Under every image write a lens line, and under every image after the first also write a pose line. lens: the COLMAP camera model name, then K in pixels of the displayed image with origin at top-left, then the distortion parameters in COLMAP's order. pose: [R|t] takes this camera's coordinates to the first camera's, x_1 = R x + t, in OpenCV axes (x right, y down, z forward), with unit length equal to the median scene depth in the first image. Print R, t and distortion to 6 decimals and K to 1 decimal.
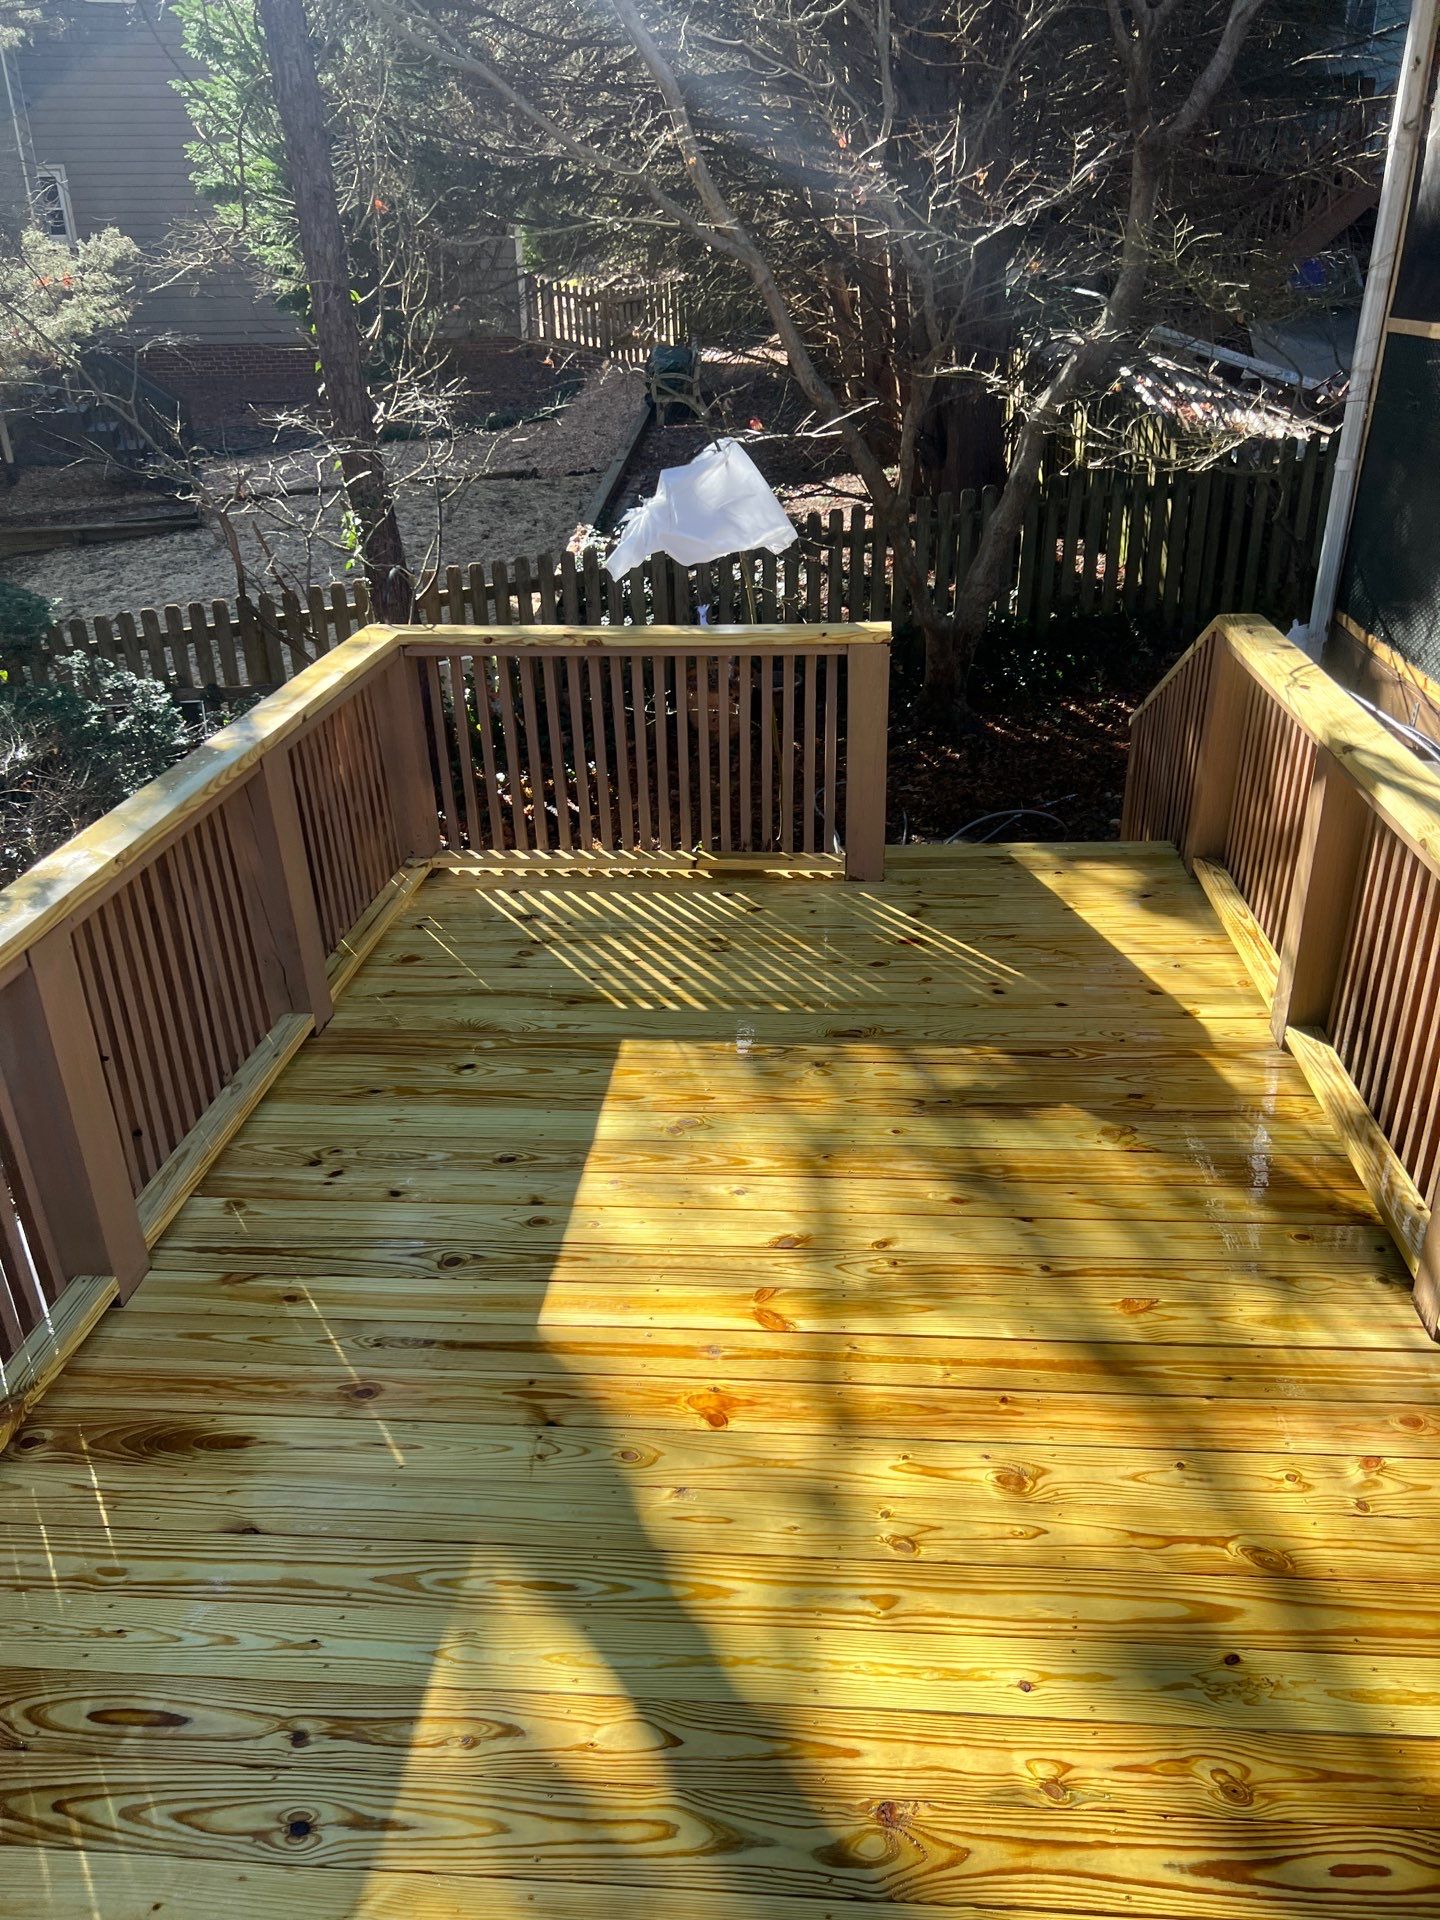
lens RADIAL K [[1436.3, 0, 742.8], [0, 1436.3, 962.5], [0, 0, 1]] dist [0.059083, -0.078974]
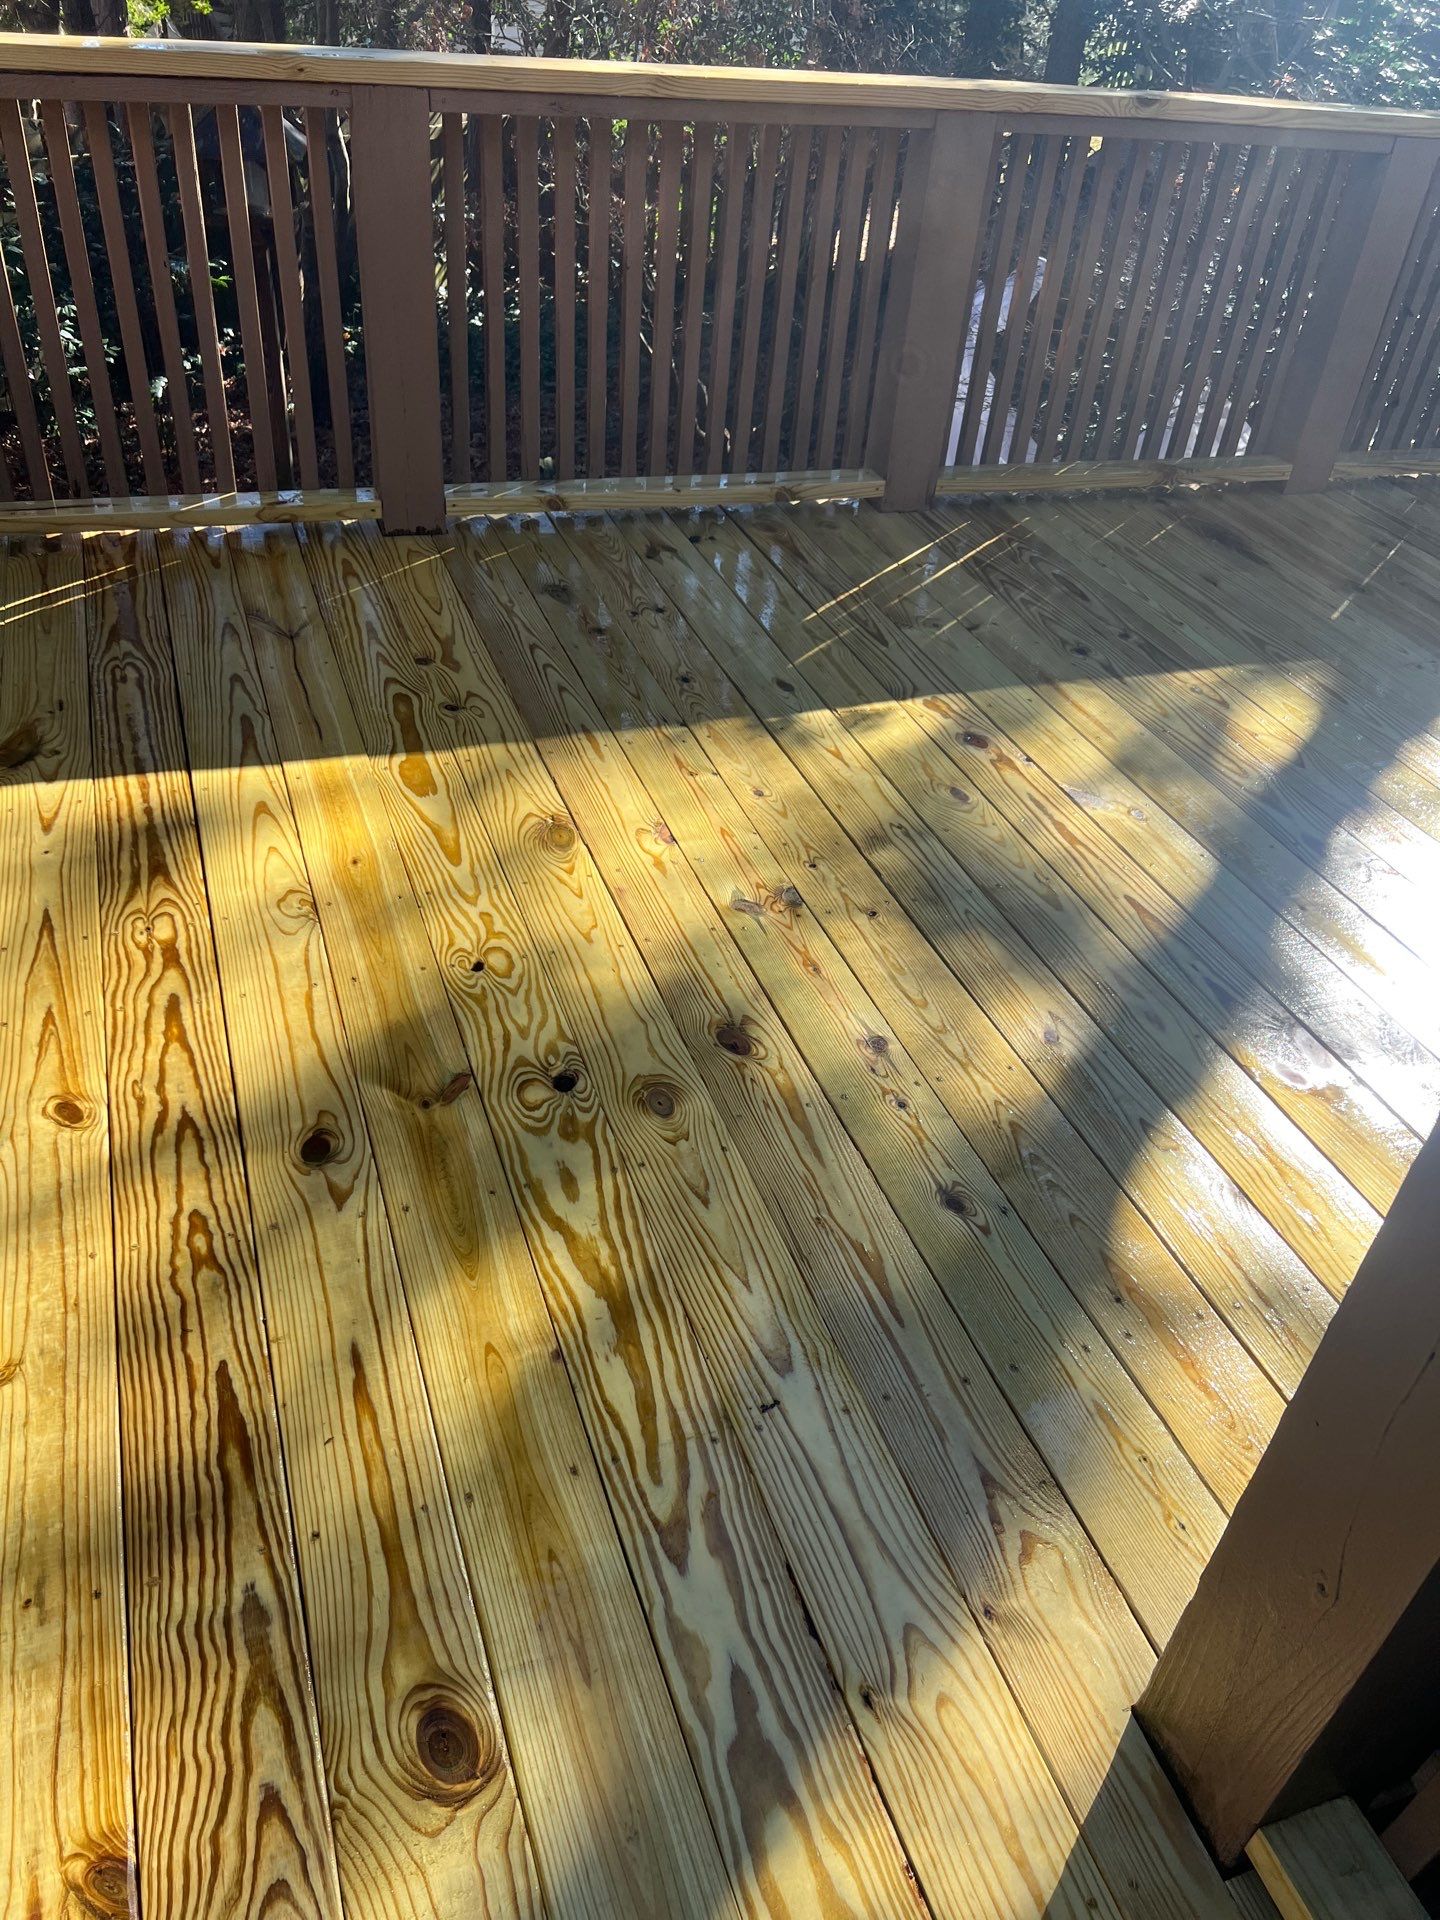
lens RADIAL K [[1429.4, 0, 725.1], [0, 1429.4, 975.5], [0, 0, 1]] dist [0.047231, -0.063490]
pose [[0.401946, 0.601874, -0.690063, 0.456372], [-0.476892, 0.780944, 0.403362, 0.265192], [0.781674, 0.166956, 0.600926, -0.062790]]
